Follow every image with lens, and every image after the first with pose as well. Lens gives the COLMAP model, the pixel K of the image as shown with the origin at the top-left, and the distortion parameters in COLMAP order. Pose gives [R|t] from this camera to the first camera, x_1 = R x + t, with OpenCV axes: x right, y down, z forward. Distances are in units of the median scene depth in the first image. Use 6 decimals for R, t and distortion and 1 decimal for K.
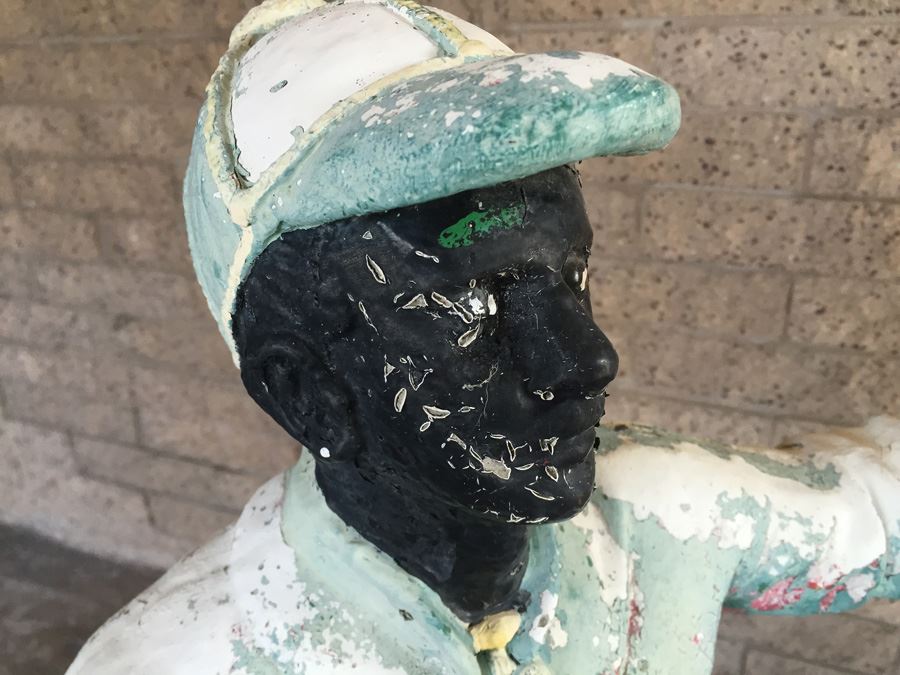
lens RADIAL K [[788.6, 0, 447.8], [0, 788.6, 333.1], [0, 0, 1]] dist [0.093974, -0.169698]
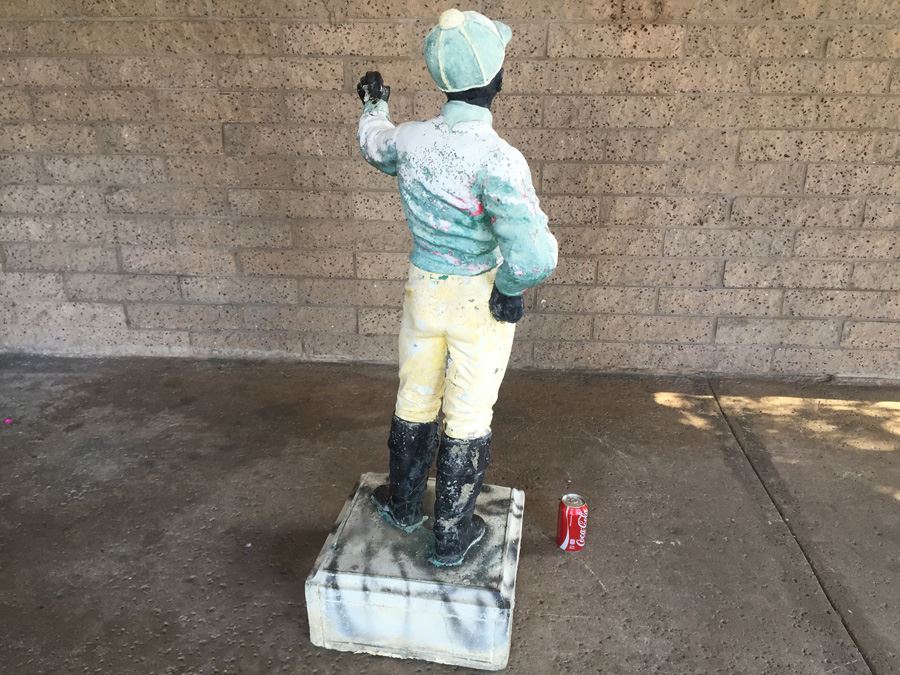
lens RADIAL K [[769.2, 0, 448.7], [0, 769.2, 335.3], [0, 0, 1]] dist [0.099030, -0.144128]
pose [[0.936708, -0.101140, 0.335185, -0.501461], [0.099047, 0.994808, 0.023381, 0.490586], [-0.335809, 0.011298, 0.941862, -1.186297]]
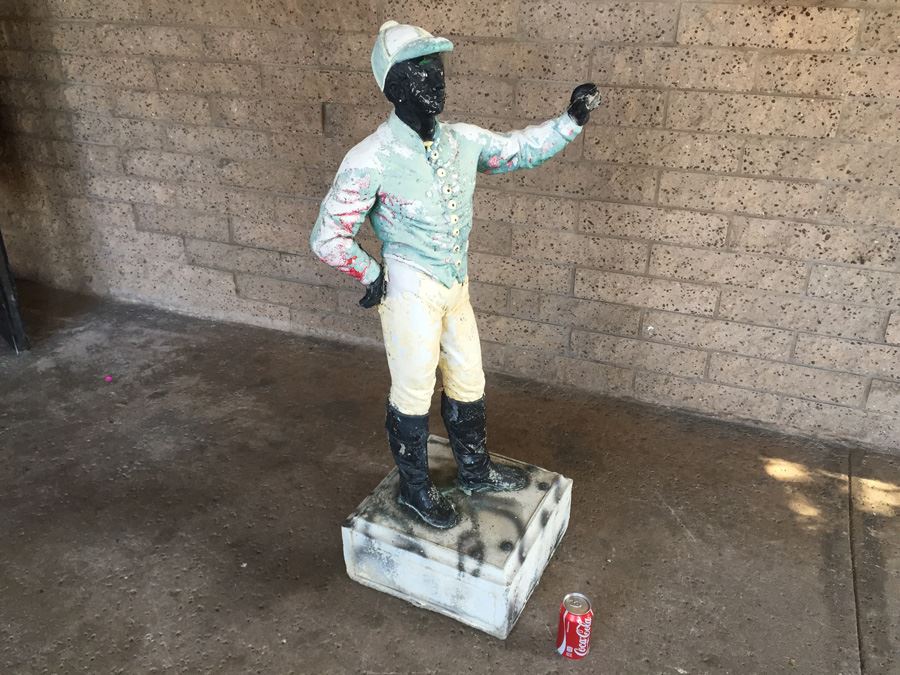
lens RADIAL K [[773.0, 0, 448.4], [0, 773.0, 335.4], [0, 0, 1]] dist [0.100049, -0.150757]
pose [[0.999110, 0.005452, 0.041830, -0.004294], [-0.009640, 0.994884, 0.100560, 0.272648], [-0.041068, -0.100874, 0.994051, -1.060597]]
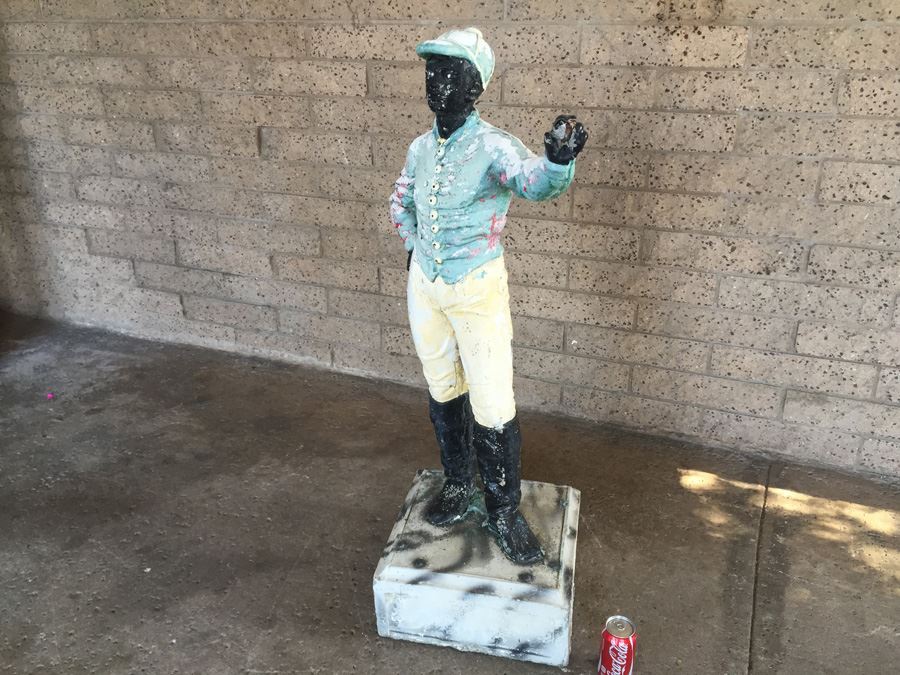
lens RADIAL K [[771.1, 0, 448.3], [0, 771.1, 334.5], [0, 0, 1]] dist [0.101737, -0.152216]
pose [[0.999629, 0.006112, 0.026540, 0.239239], [-0.007174, 0.999169, 0.040113, 0.359793], [-0.026273, -0.040288, 0.998843, -1.109266]]
